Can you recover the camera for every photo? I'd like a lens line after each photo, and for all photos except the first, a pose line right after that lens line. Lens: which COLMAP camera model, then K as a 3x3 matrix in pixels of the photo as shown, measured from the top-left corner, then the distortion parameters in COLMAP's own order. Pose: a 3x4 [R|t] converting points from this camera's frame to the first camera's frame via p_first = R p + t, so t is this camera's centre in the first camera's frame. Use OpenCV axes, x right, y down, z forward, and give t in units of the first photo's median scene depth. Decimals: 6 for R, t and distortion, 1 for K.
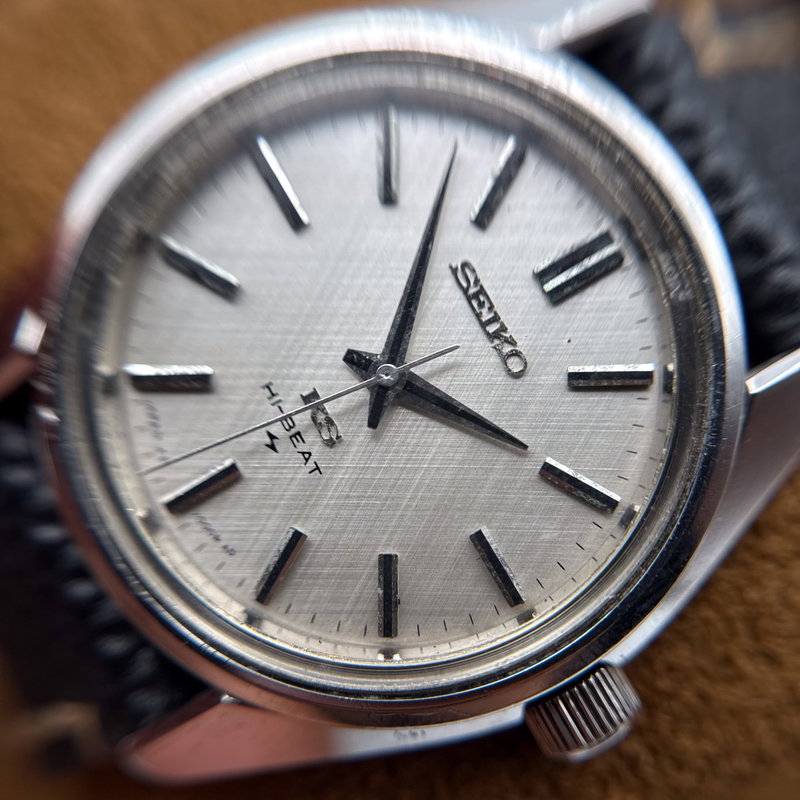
lens RADIAL K [[854.4, 0, 403.0], [0, 854.4, 419.8], [0, 0, 1]] dist [0.436753, -0.012961]
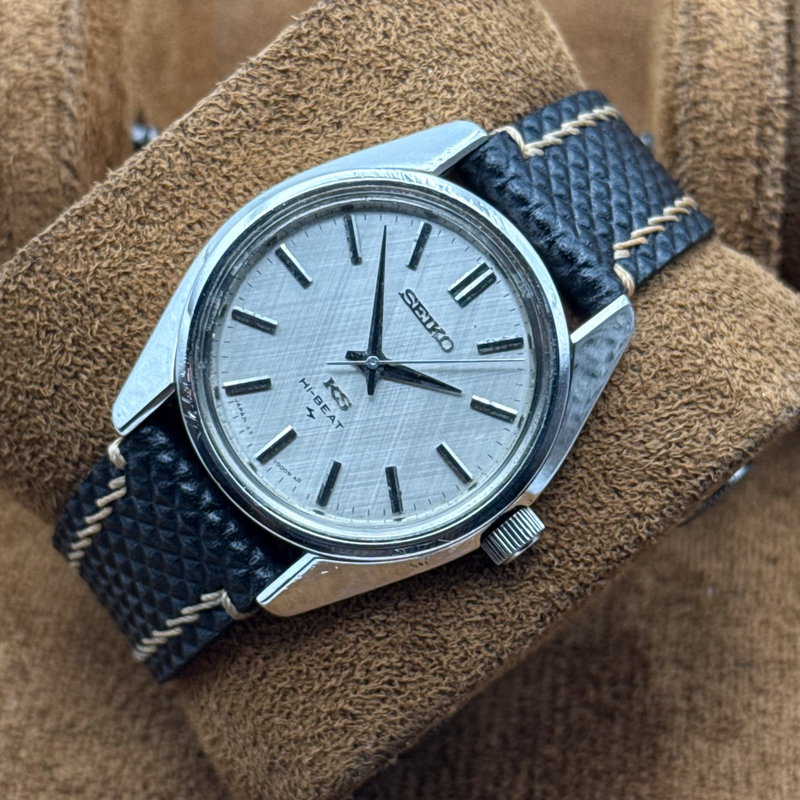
lens RADIAL K [[2457.7, 0, 400.0], [0, 2457.7, 400.0], [0, 0, 1]] dist [-0.207091, -0.499821]
pose [[0.986343, -0.158761, 0.043848, -0.187872], [0.159566, 0.987065, -0.015505, 0.102939], [-0.040819, 0.022290, 0.998918, -3.796059]]
